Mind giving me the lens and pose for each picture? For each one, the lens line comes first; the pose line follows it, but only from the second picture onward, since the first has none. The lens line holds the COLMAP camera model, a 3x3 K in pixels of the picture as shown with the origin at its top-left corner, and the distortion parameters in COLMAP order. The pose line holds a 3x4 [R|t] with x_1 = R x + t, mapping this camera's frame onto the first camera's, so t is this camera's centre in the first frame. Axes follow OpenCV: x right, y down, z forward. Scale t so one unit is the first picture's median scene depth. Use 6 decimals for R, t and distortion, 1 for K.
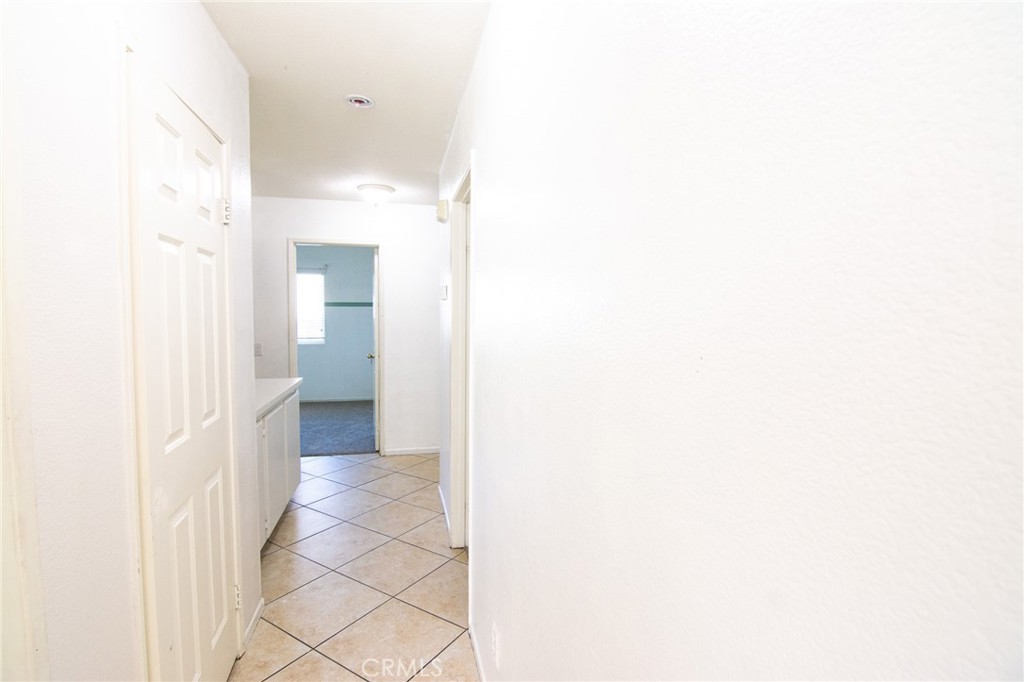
lens RADIAL K [[491.3, 0, 512.0], [0, 491.3, 341.0], [0, 0, 1]] dist [-0.017782, -0.000004]
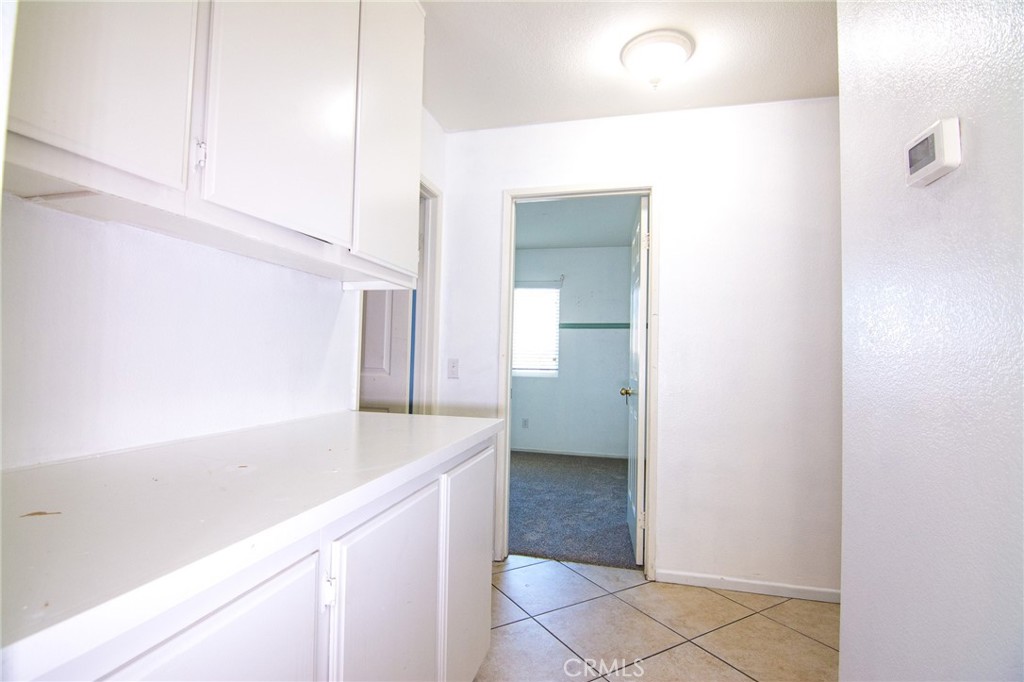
lens RADIAL K [[491.3, 0, 512.0], [0, 491.3, 341.0], [0, 0, 1]] dist [-0.017782, -0.000004]
pose [[0.893473, -0.004626, -0.449092, -0.156938], [-0.038441, 0.995490, -0.086732, 0.029631], [0.447468, 0.094756, 0.889266, 0.434477]]
